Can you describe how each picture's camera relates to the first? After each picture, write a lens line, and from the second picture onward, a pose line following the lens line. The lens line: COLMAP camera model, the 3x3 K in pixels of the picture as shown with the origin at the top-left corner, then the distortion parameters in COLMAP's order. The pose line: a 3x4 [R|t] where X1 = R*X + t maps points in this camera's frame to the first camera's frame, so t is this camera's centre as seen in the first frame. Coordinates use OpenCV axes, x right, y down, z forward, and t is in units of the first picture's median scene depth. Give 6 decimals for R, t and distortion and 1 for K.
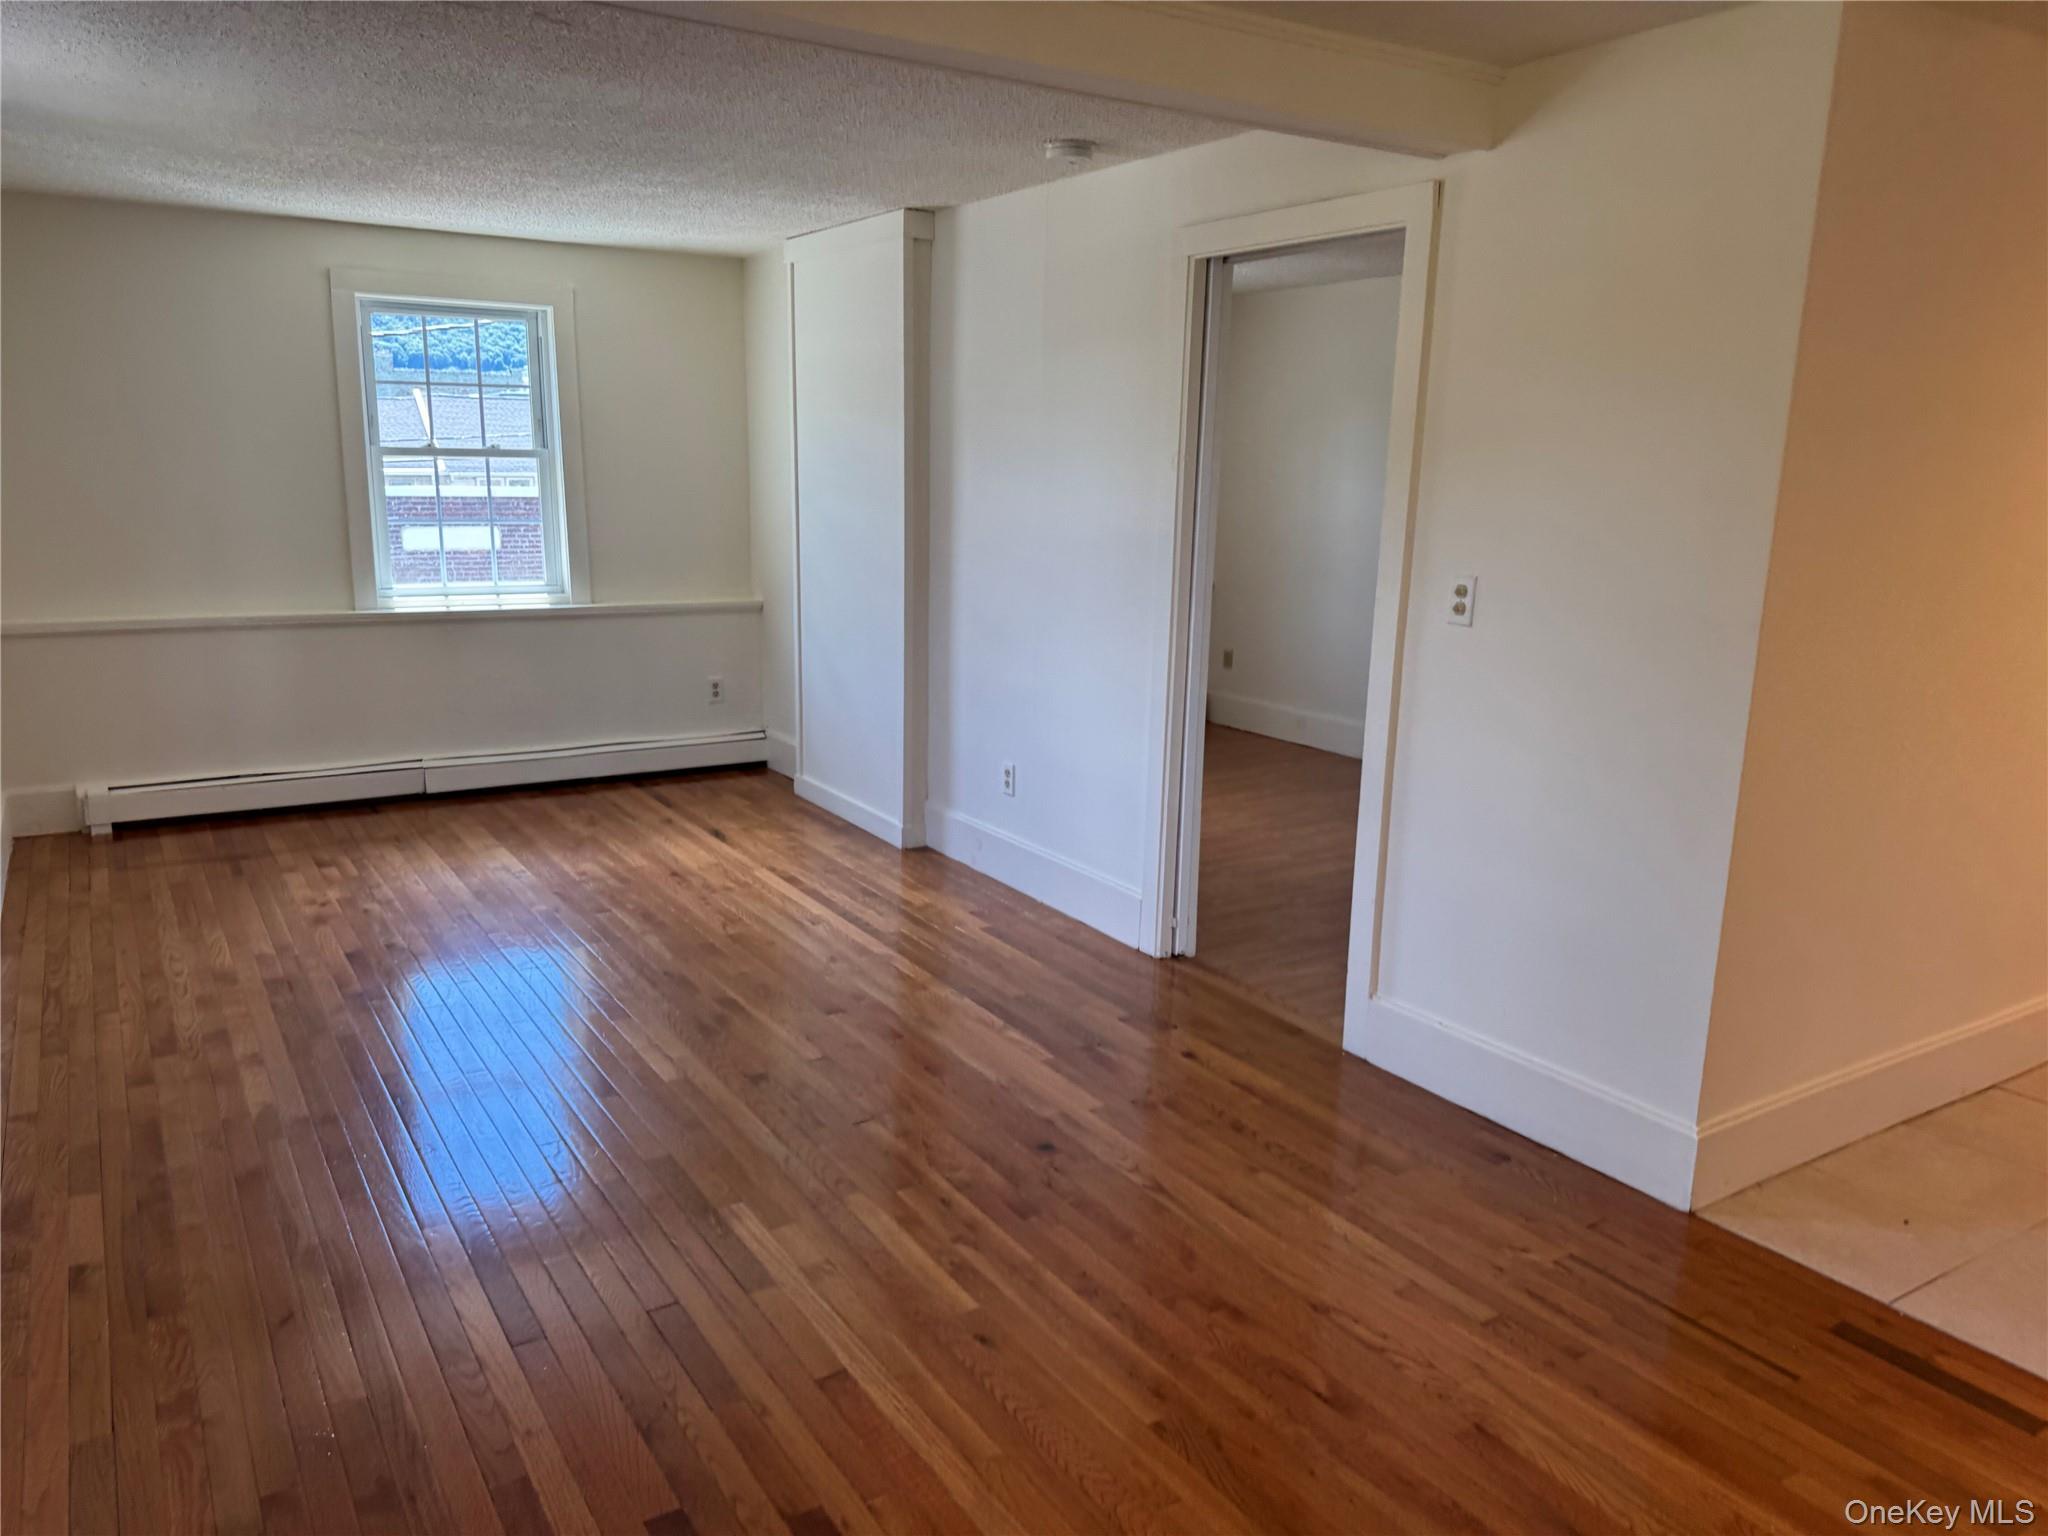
lens RADIAL K [[1428.4, 0, 993.5], [0, 1428.4, 789.1], [0, 0, 1]] dist [0.145827, -0.272544]
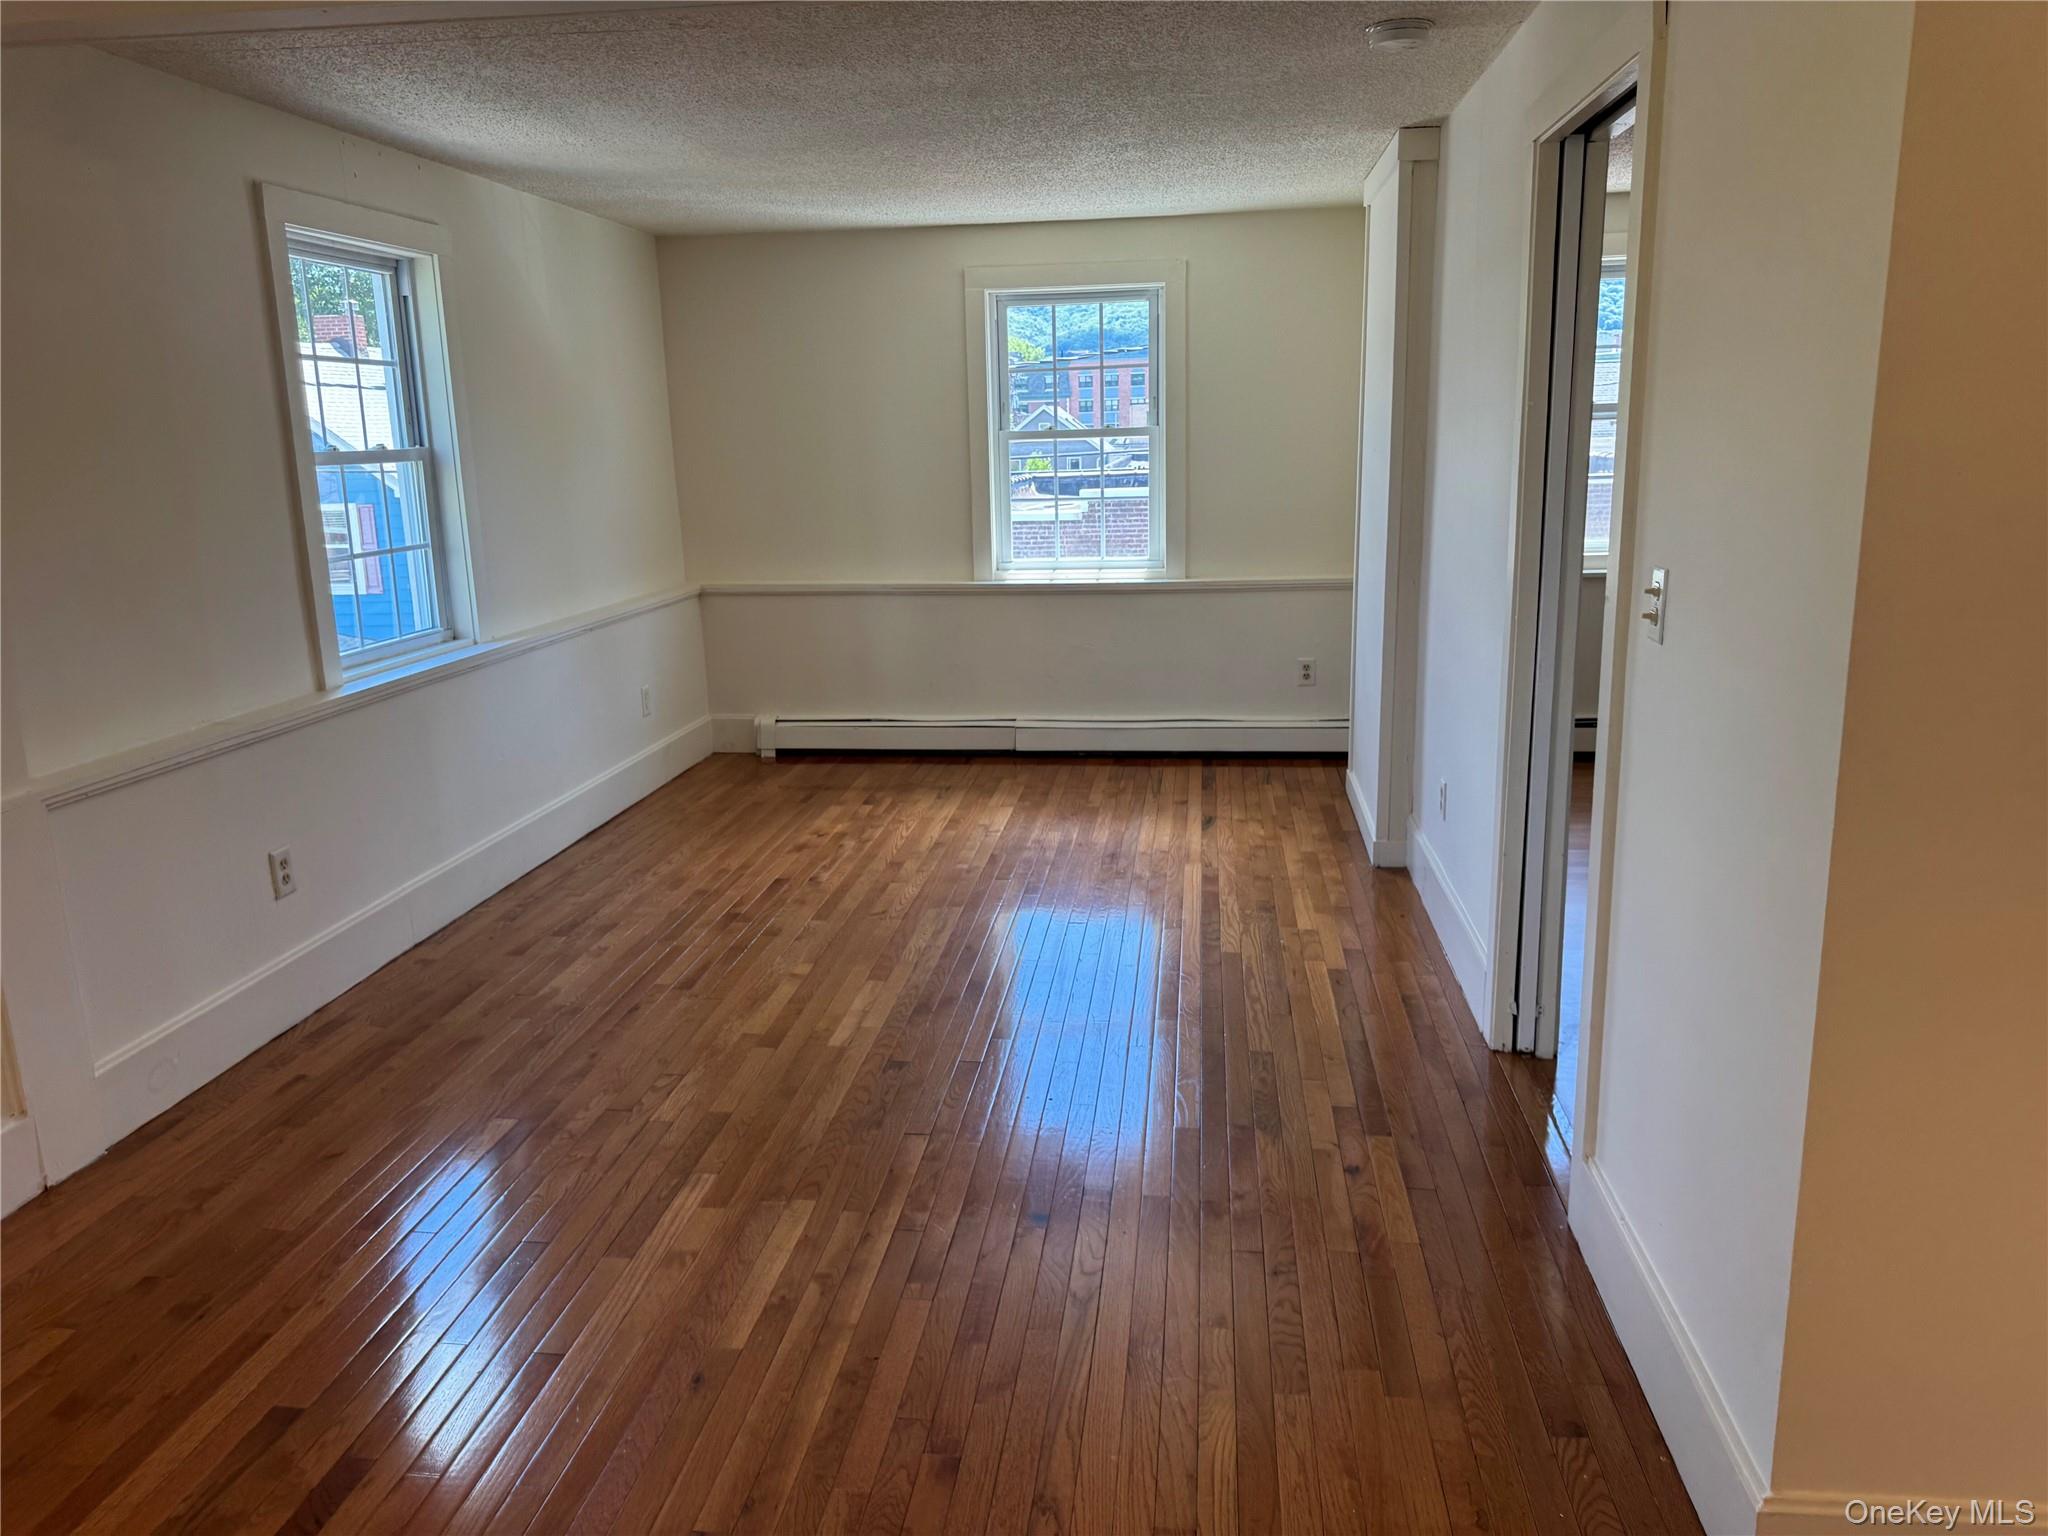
lens RADIAL K [[1437.3, 0, 1023.9], [0, 1437.3, 780.7], [0, 0, 1]] dist [0.147212, -0.267563]
pose [[0.776029, 0.112094, -0.620656, 0.328378], [-0.102542, 0.993410, 0.051204, -0.034853], [0.622305, 0.023908, 0.782409, 0.179561]]
